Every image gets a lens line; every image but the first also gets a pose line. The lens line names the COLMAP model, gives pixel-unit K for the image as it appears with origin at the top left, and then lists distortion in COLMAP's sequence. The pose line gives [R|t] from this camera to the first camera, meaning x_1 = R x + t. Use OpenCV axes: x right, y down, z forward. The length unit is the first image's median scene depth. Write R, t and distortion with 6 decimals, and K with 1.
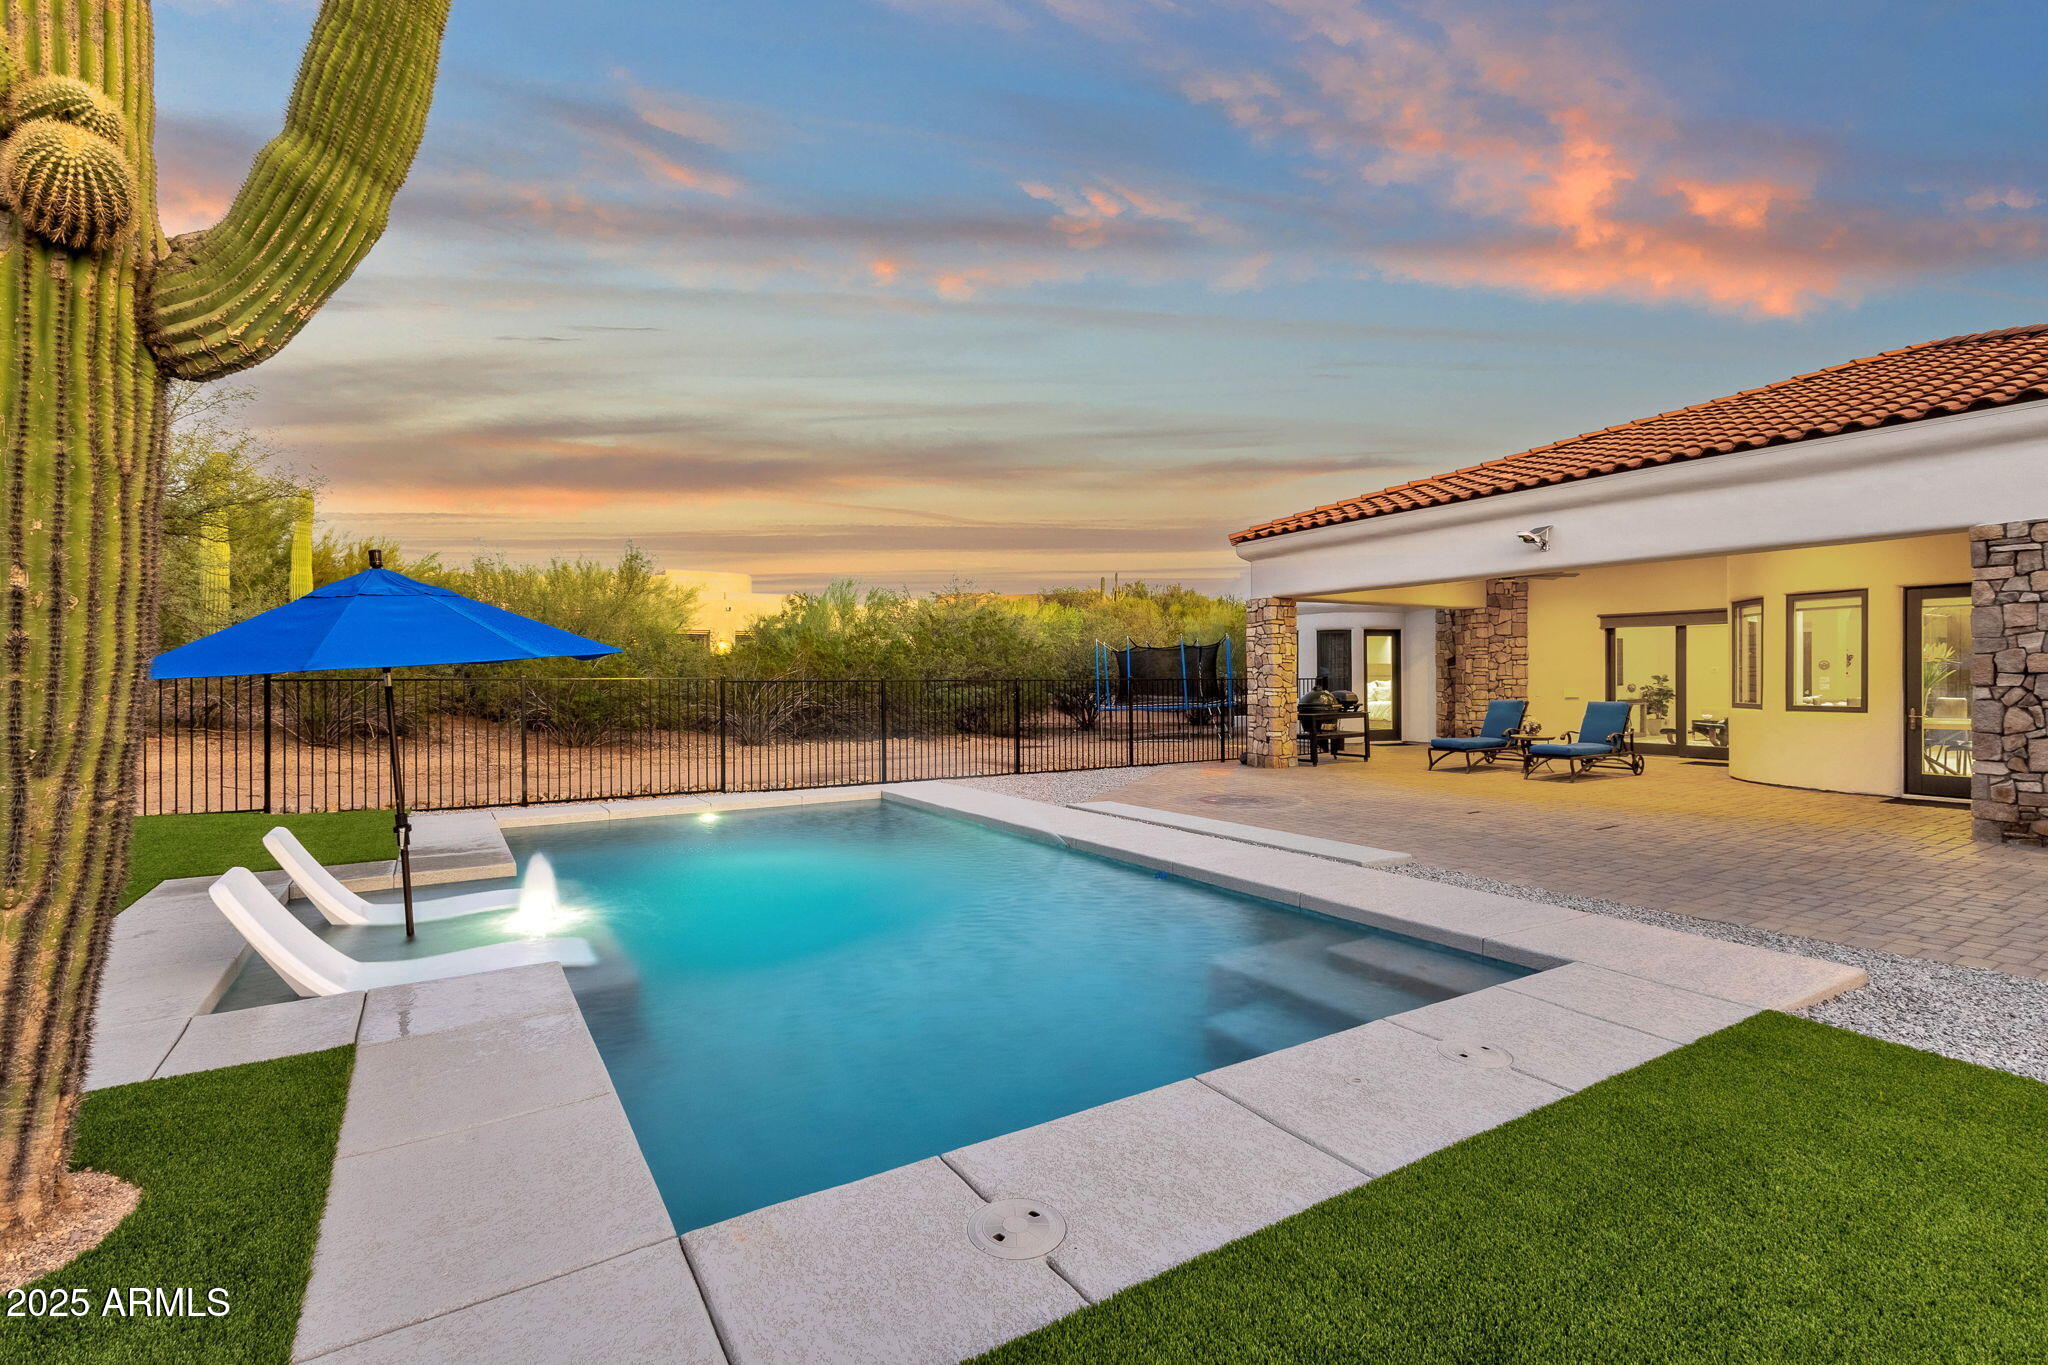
lens RADIAL K [[917.3, 0, 1024.0], [0, 917.3, 682.5], [0, 0, 1]] dist [-0.000014, -0.000491]
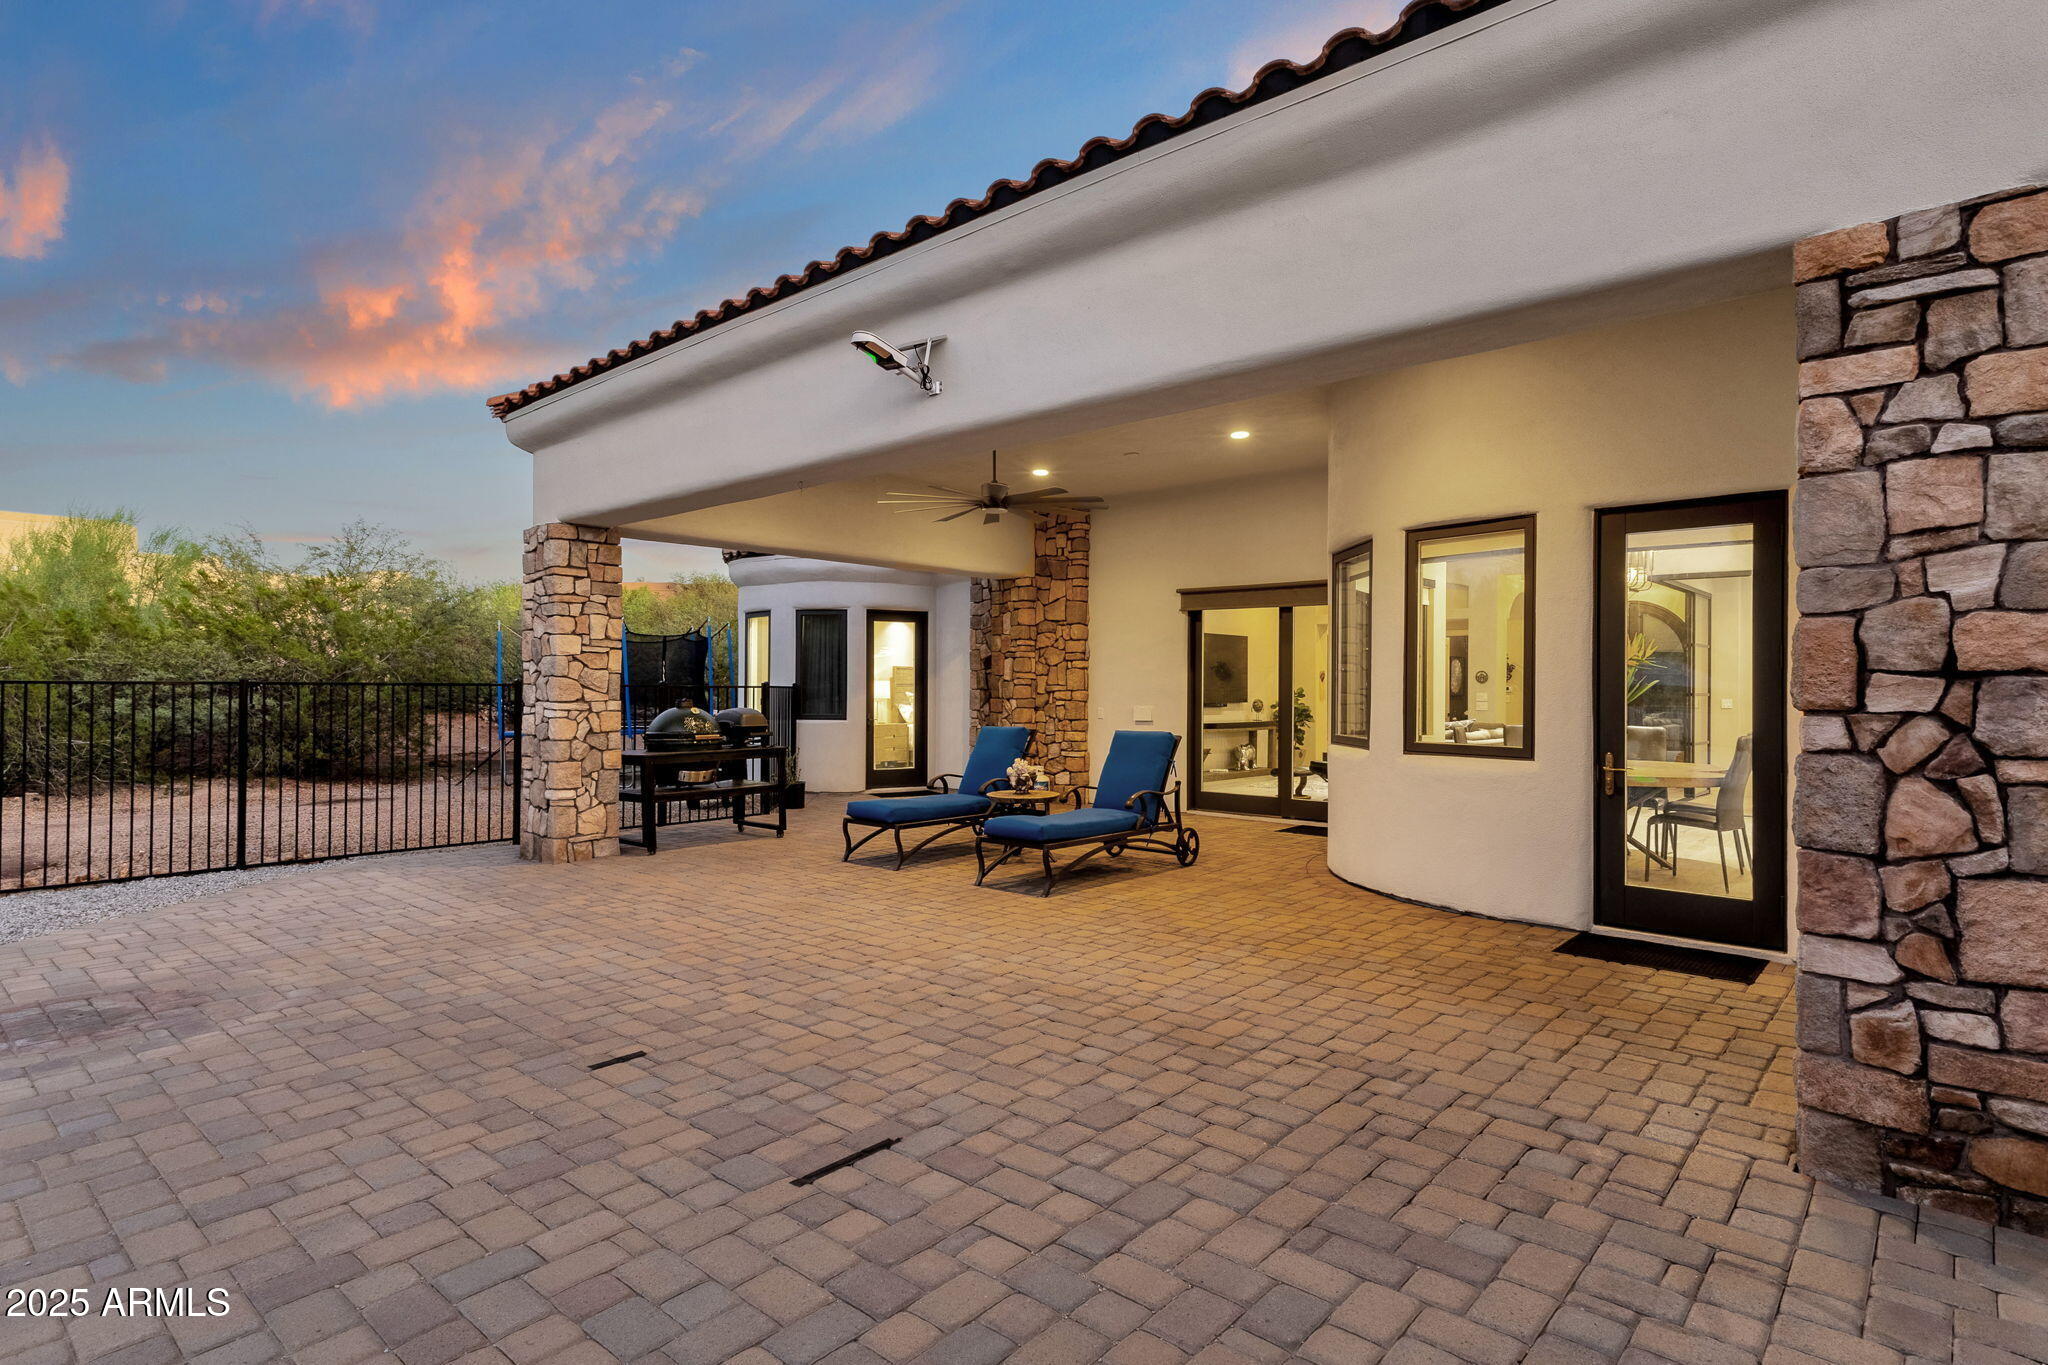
lens RADIAL K [[1015.9, 0, 1021.8], [0, 1015.9, 690.5], [0, 0, 1]] dist [0.005065, 0.000911]
pose [[0.960112, 0.009971, 0.279437, 0.477646], [-0.008716, 0.999946, -0.005735, 0.000594], [-0.279479, 0.003070, 0.960147, 0.524988]]
